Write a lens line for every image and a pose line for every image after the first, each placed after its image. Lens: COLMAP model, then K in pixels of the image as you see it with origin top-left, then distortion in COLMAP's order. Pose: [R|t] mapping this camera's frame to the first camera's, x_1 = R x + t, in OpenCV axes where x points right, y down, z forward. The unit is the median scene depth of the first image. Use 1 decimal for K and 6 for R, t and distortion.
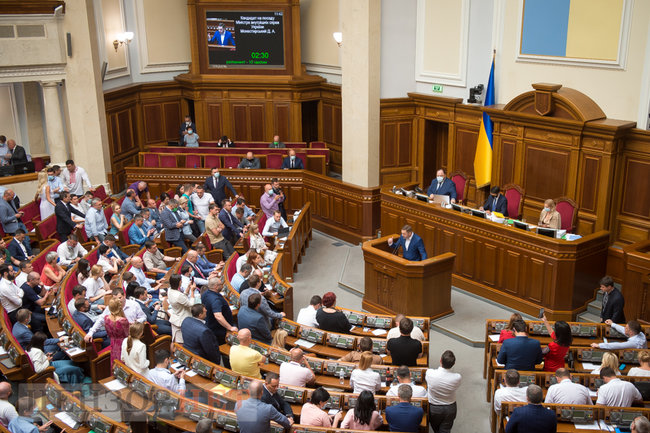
lens RADIAL K [[790.0, 0, 325.0], [0, 790.0, 216.5], [0, 0, 1]] dist [0.113708, 0.011266]
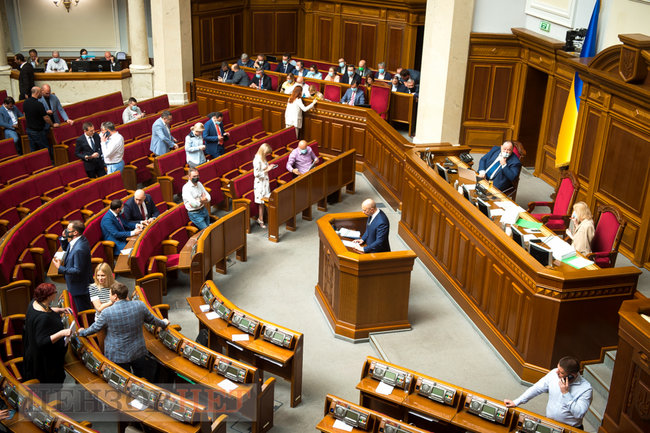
lens RADIAL K [[790.0, 0, 325.0], [0, 790.0, 216.5], [0, 0, 1]] dist [0.113708, 0.011266]
pose [[0.914023, 0.190689, -0.358049, 0.254332], [-0.149732, 0.978893, 0.139104, -0.058012], [0.377017, -0.073533, 0.923283, 0.200931]]
